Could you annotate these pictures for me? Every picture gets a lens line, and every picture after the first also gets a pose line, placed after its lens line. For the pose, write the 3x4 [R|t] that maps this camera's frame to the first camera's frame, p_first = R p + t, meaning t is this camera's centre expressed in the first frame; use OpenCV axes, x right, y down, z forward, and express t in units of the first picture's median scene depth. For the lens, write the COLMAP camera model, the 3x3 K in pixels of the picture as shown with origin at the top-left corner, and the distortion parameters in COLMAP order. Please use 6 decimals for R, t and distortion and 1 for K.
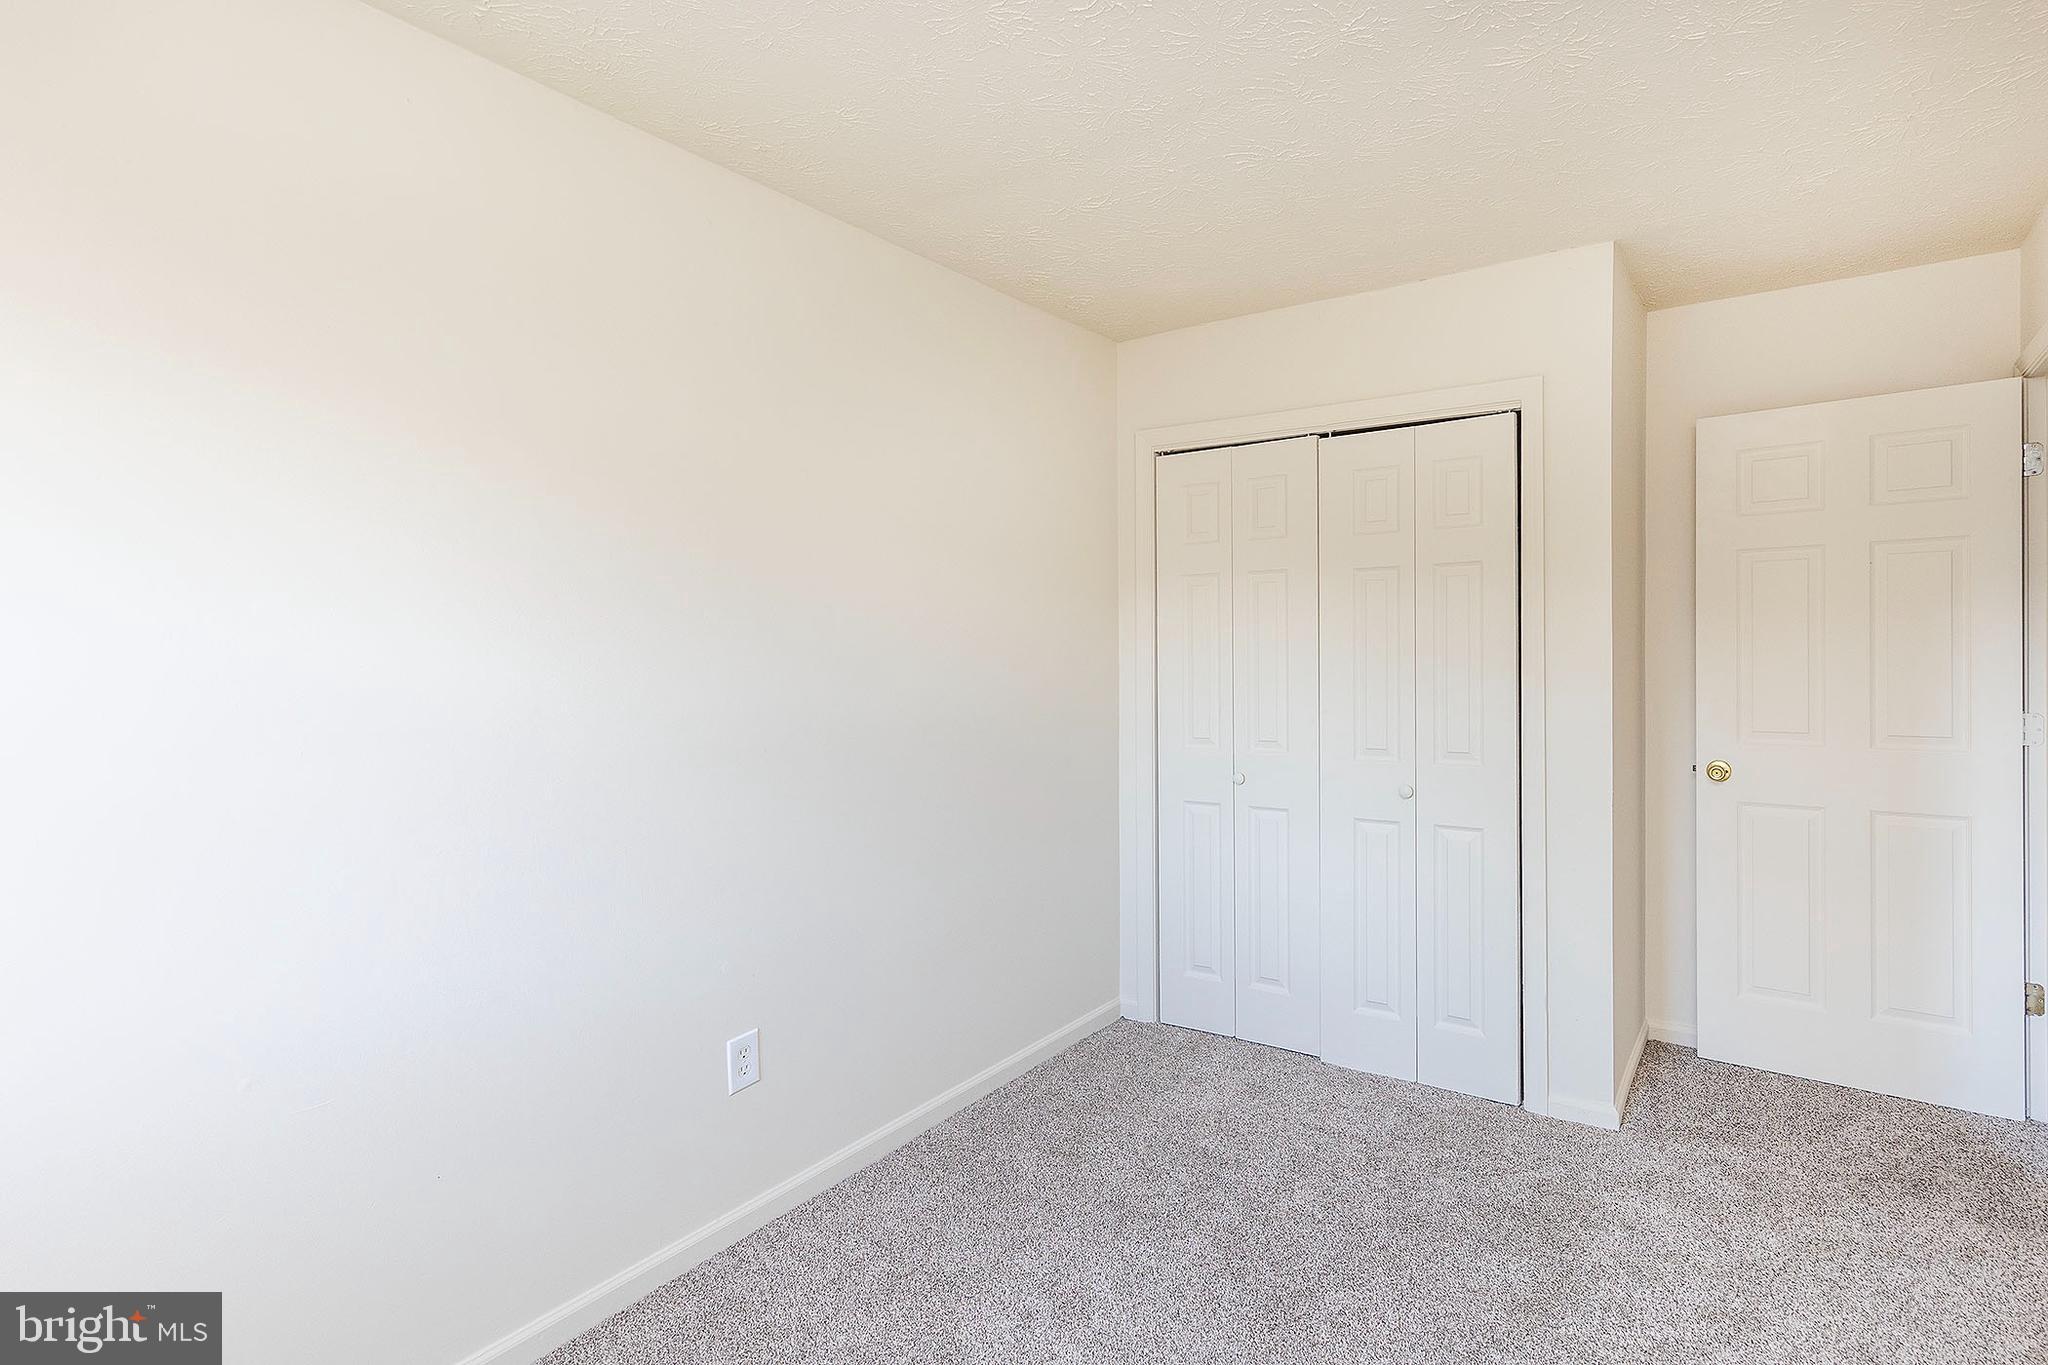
lens RADIAL K [[961.6, 0, 1051.1], [0, 961.6, 656.2], [0, 0, 1]] dist [-0.000399, 0.000659]
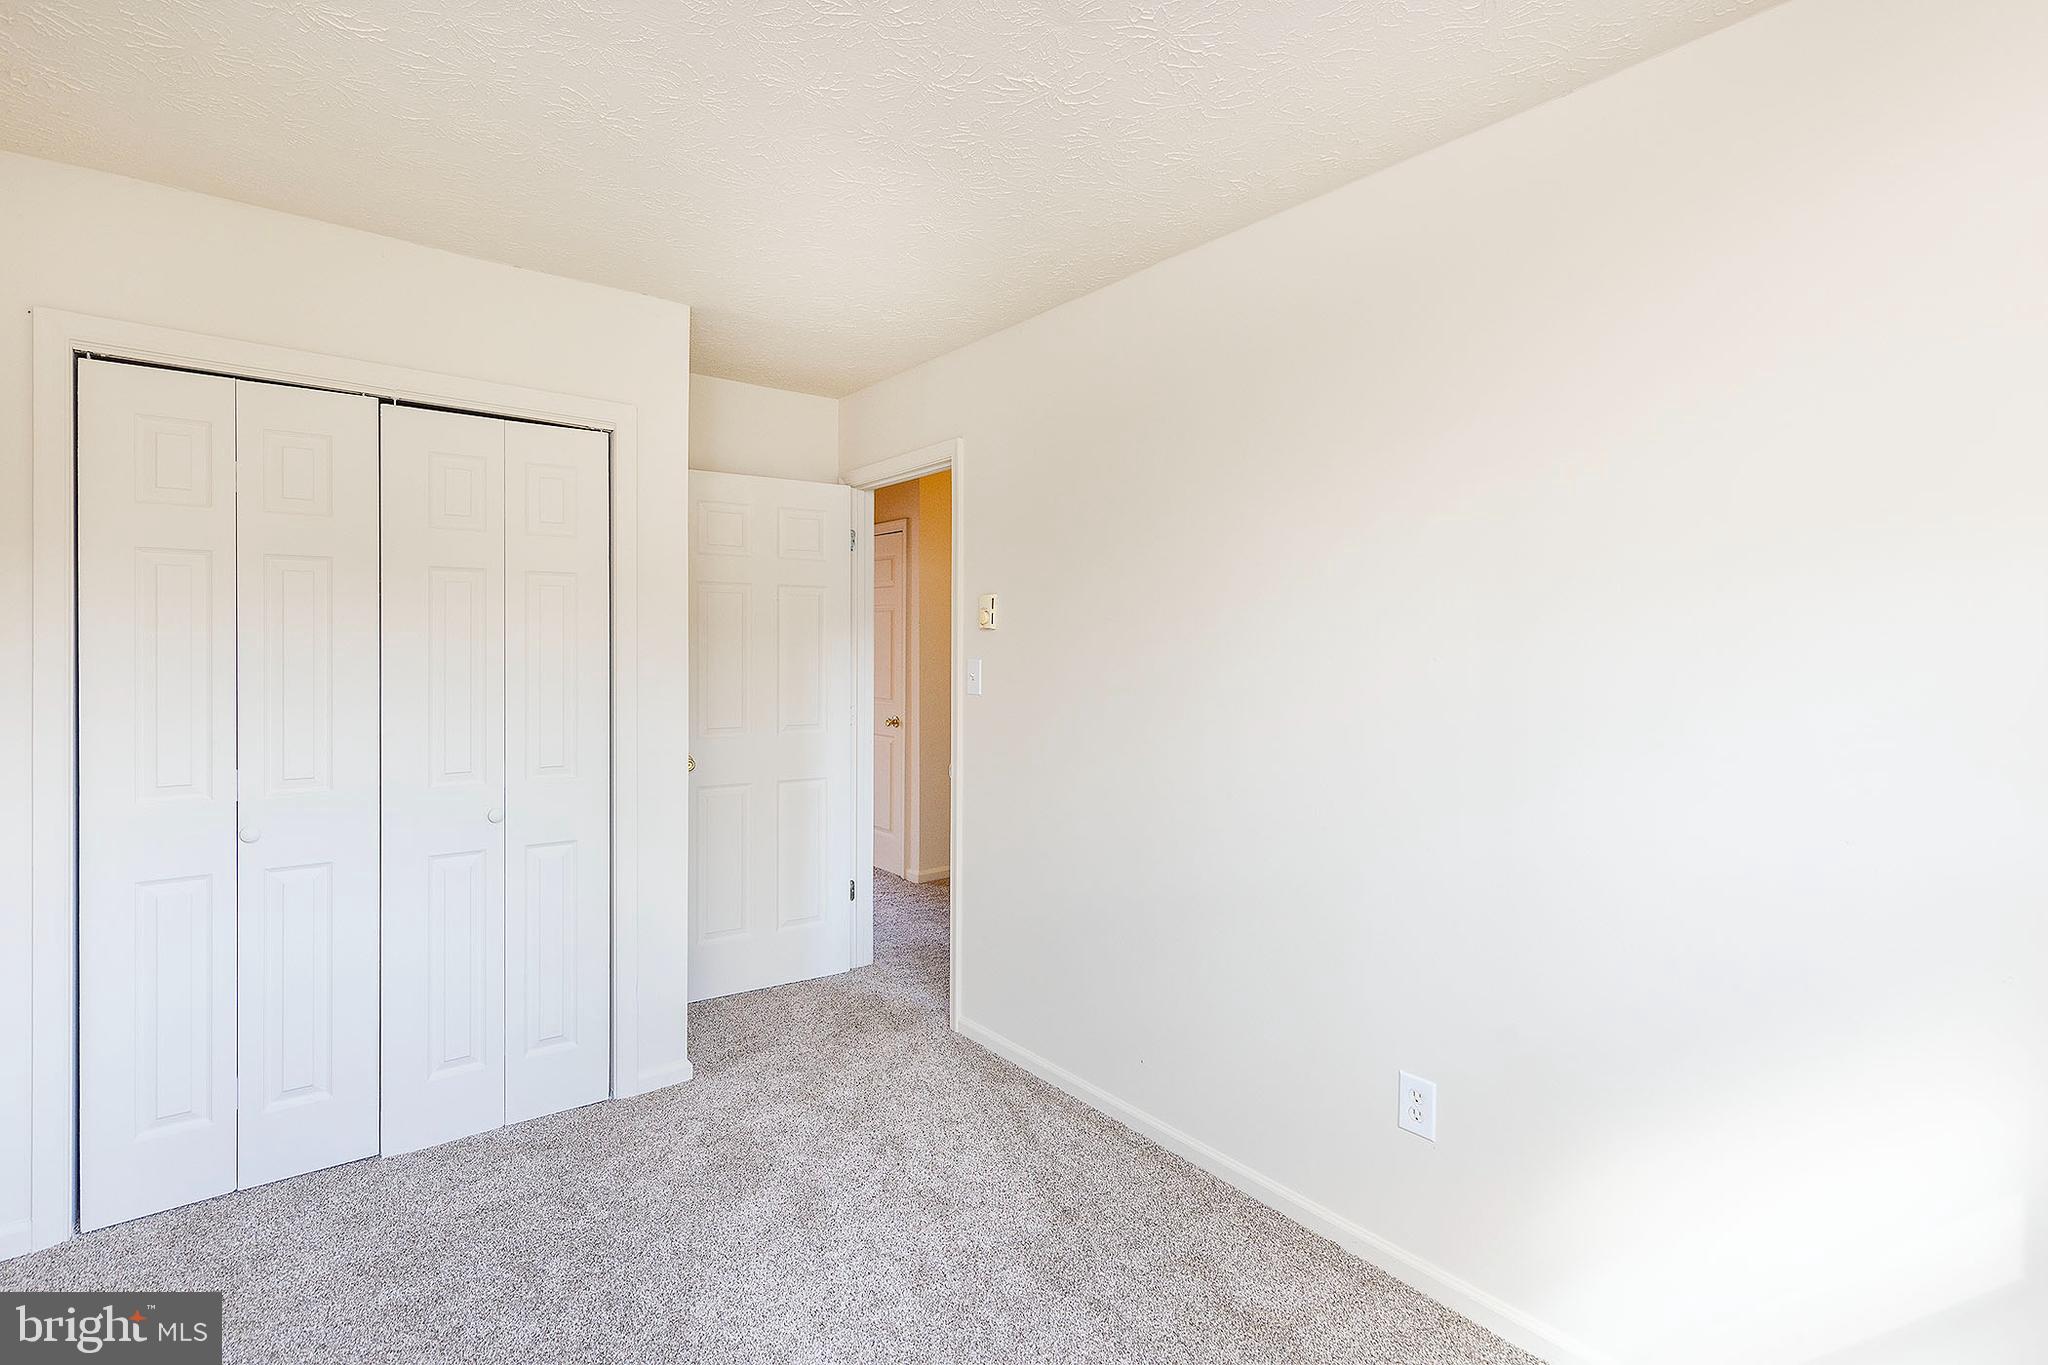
lens RADIAL K [[961.6, 0, 1026.1], [0, 961.6, 675.0], [0, 0, 1]] dist [-0.000399, 0.000659]
pose [[0.334560, -0.007403, 0.942345, -0.338130], [-0.002990, 0.999956, 0.008917, -0.003338], [-0.942370, -0.005801, 0.334523, 0.222300]]
